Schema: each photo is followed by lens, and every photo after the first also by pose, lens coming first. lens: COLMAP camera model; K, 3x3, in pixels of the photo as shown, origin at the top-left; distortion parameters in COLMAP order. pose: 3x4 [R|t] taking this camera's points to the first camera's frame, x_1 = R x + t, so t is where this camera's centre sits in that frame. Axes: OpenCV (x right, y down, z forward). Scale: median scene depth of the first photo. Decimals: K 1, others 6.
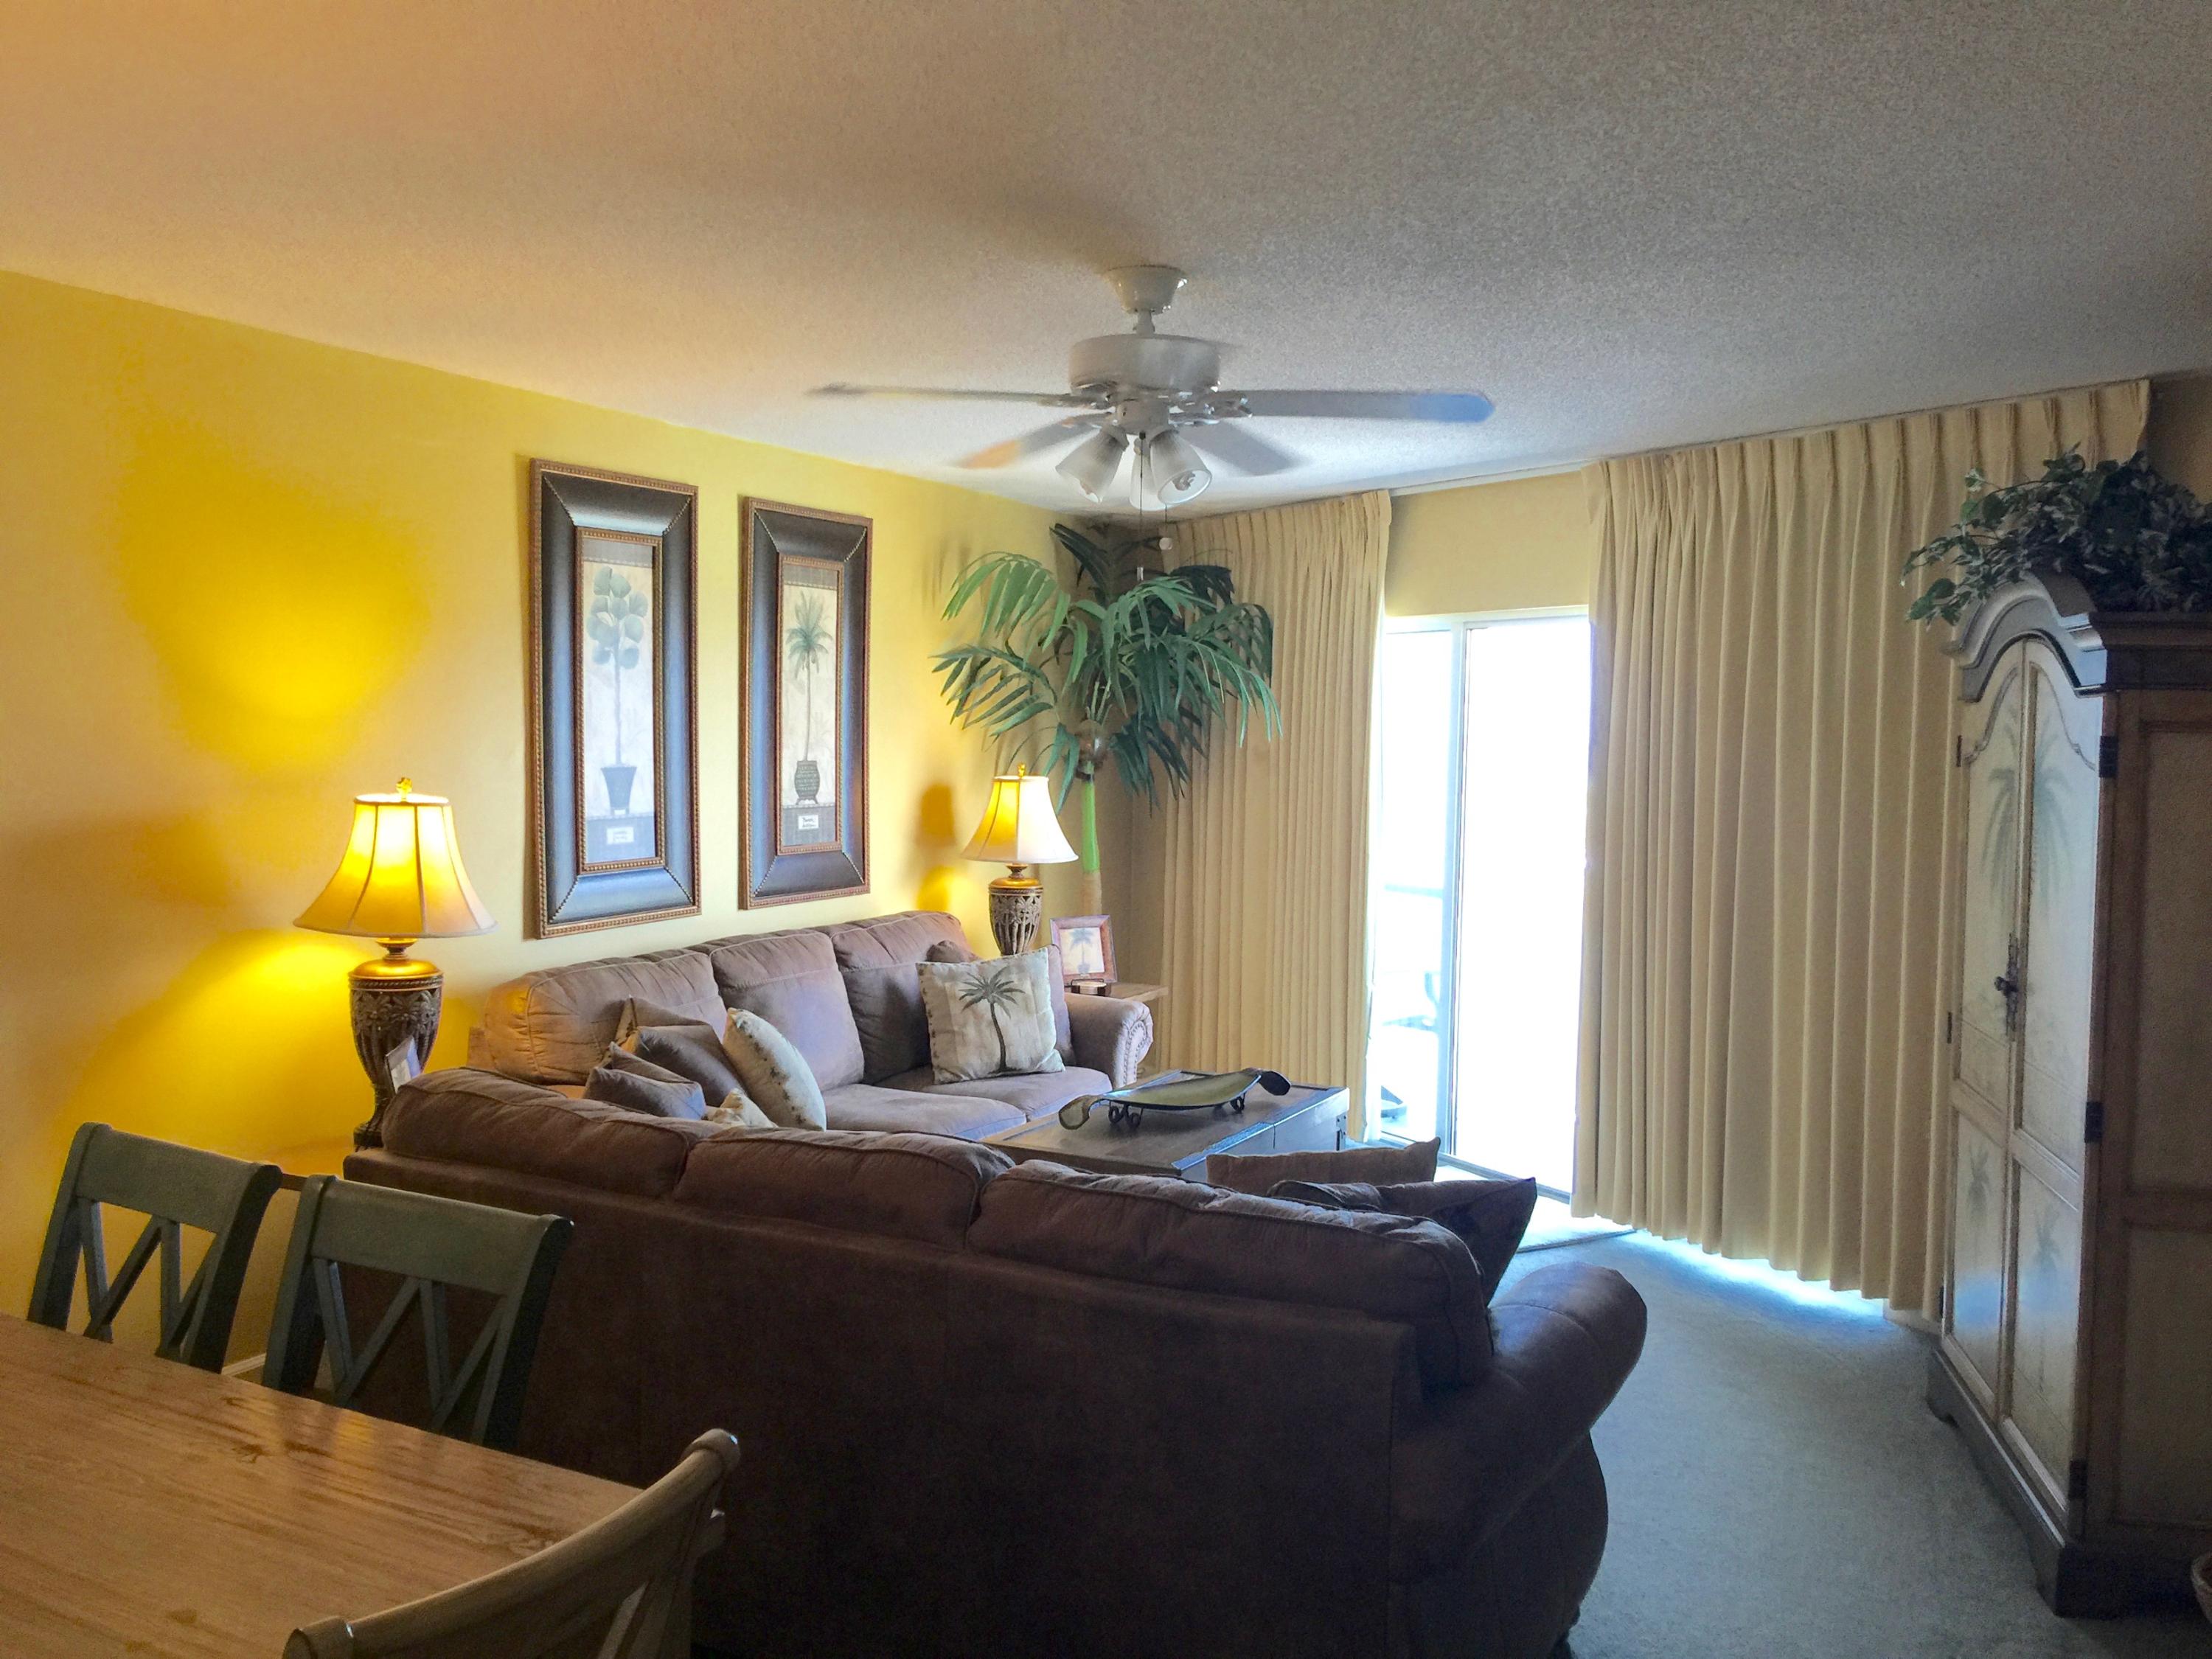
lens RADIAL K [[1819.9, 0, 1138.0], [0, 1819.9, 844.9], [0, 0, 1]] dist [0.035078, -0.001184]
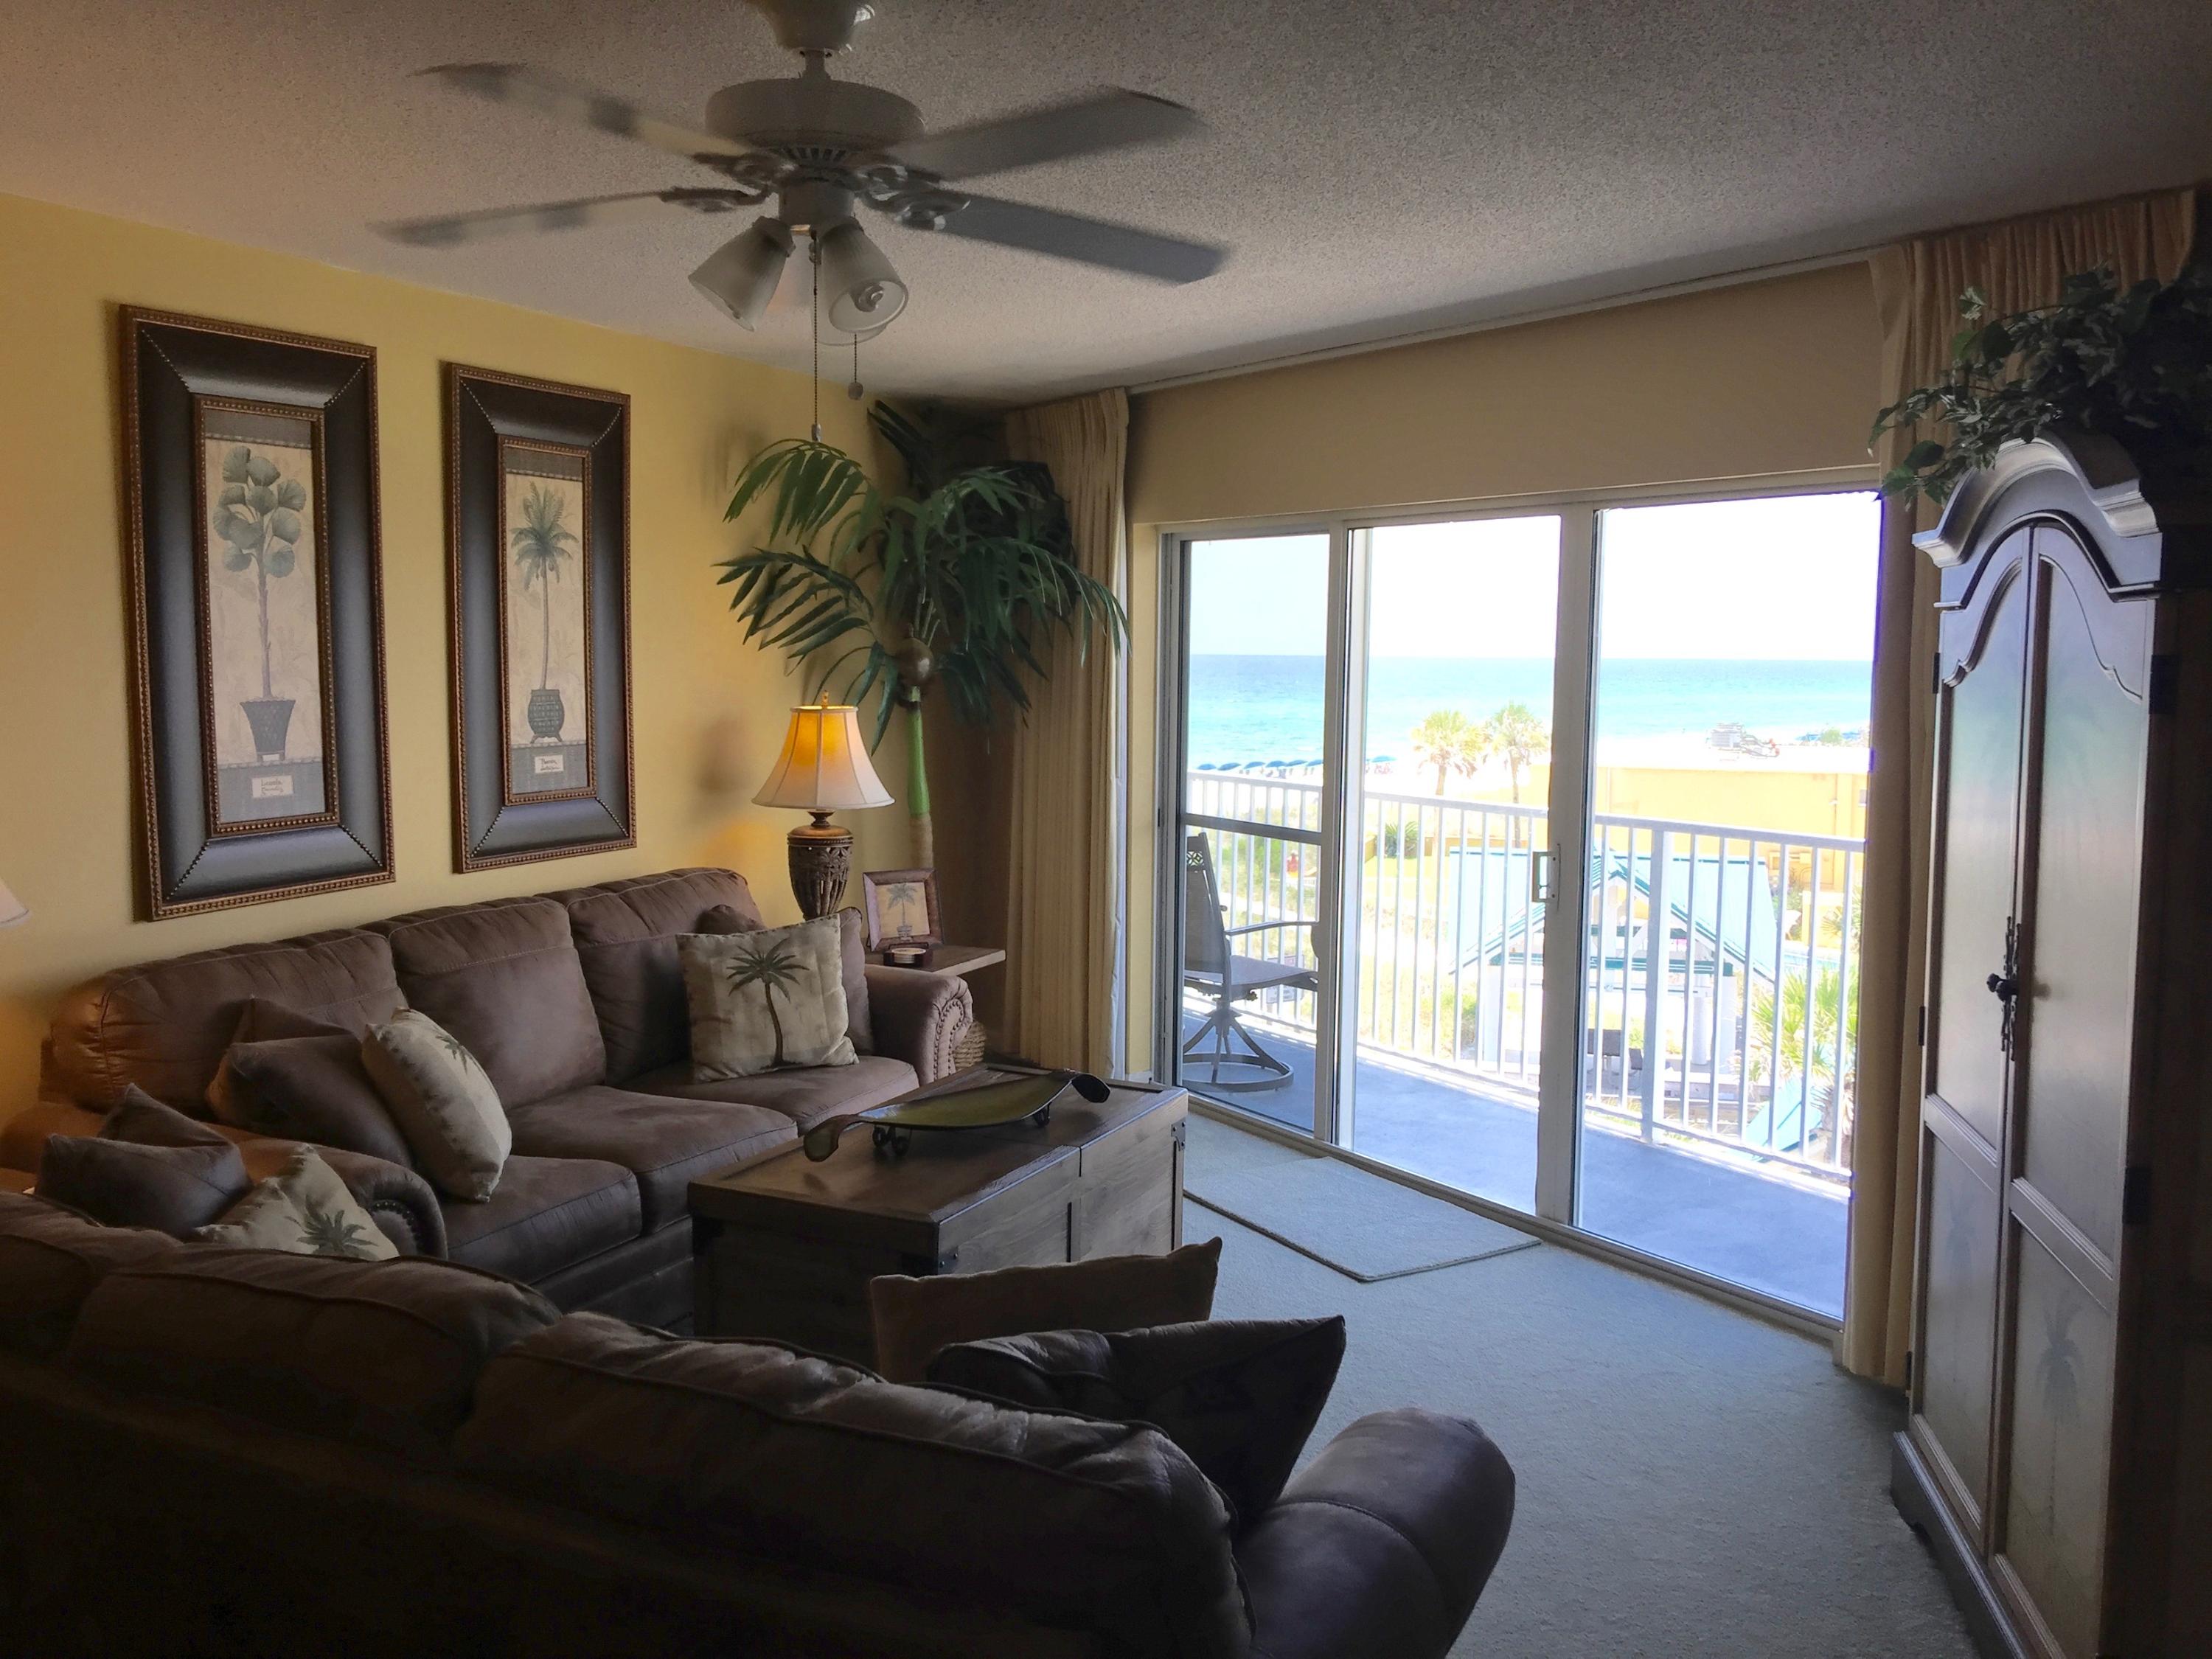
lens RADIAL K [[1888.7, 0, 1106.0], [0, 1888.7, 829.5], [0, 0, 1]] dist [0.064549, -0.097131]
pose [[0.999614, -0.008340, 0.026514, 0.052463], [0.007463, 0.999428, 0.032983, -0.010178], [-0.026774, -0.032773, 0.999104, 0.142242]]
